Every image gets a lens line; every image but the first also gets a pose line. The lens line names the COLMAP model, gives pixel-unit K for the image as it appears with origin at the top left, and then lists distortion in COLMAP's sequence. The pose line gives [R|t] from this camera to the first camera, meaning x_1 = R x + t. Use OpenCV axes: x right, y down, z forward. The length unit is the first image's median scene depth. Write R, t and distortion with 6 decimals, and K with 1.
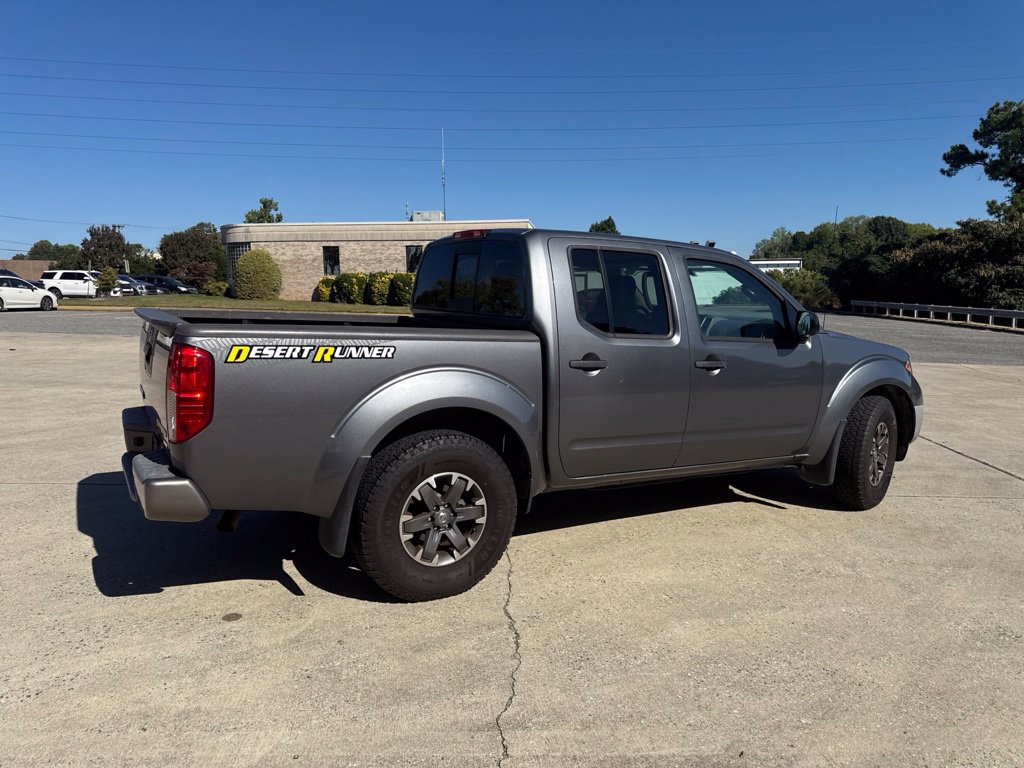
lens RADIAL K [[720.3, 0, 519.5], [0, 720.3, 382.2], [0, 0, 1]] dist [0.048398, -0.060338]
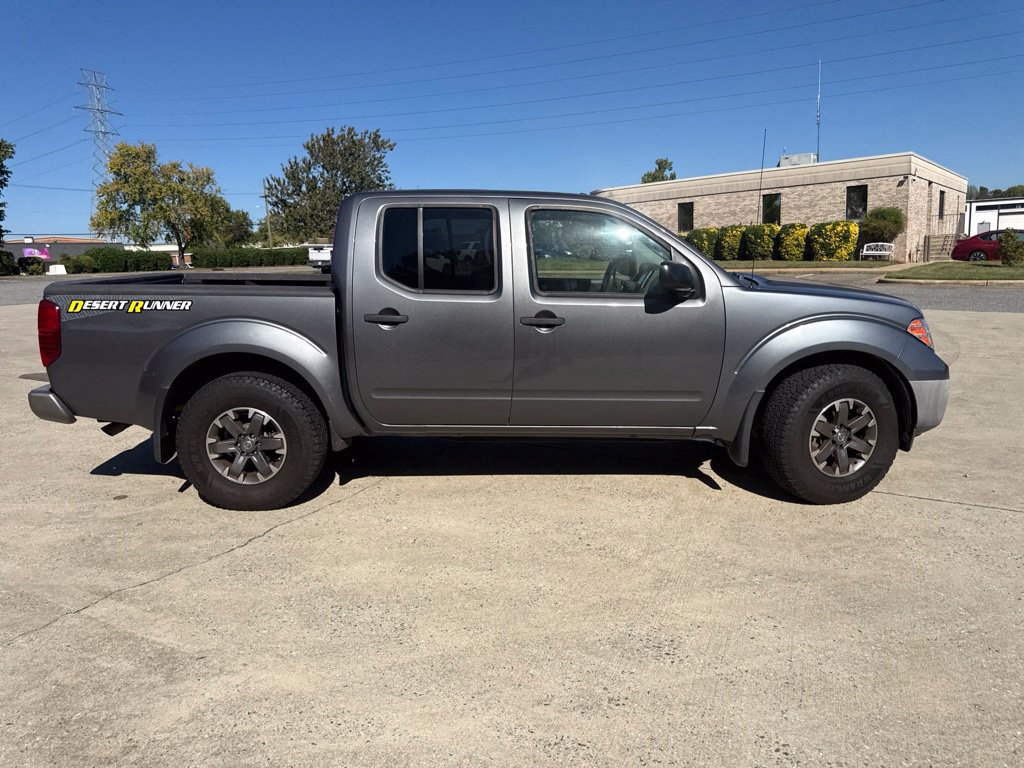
lens RADIAL K [[720.3, 0, 516.5], [0, 720.3, 385.4], [0, 0, 1]] dist [0.048398, -0.060338]
pose [[0.851067, 0.057999, -0.521844, 0.894621], [-0.024999, 0.997229, 0.070064, -0.005568], [0.524462, -0.046583, 0.850159, 0.212388]]
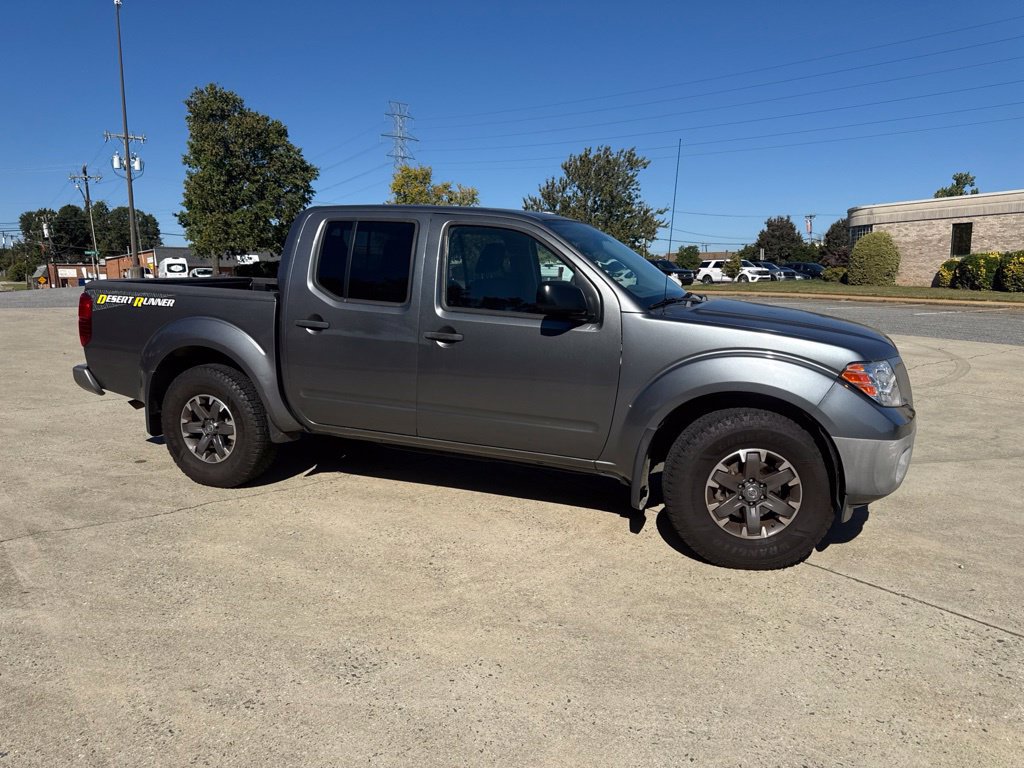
lens RADIAL K [[720.3, 0, 515.4], [0, 720.3, 394.0], [0, 0, 1]] dist [0.048398, -0.060338]
pose [[0.615257, 0.121353, -0.778930, 1.305603], [-0.095868, 0.992265, 0.078866, -0.038625], [0.782476, 0.026151, 0.622132, 0.592922]]
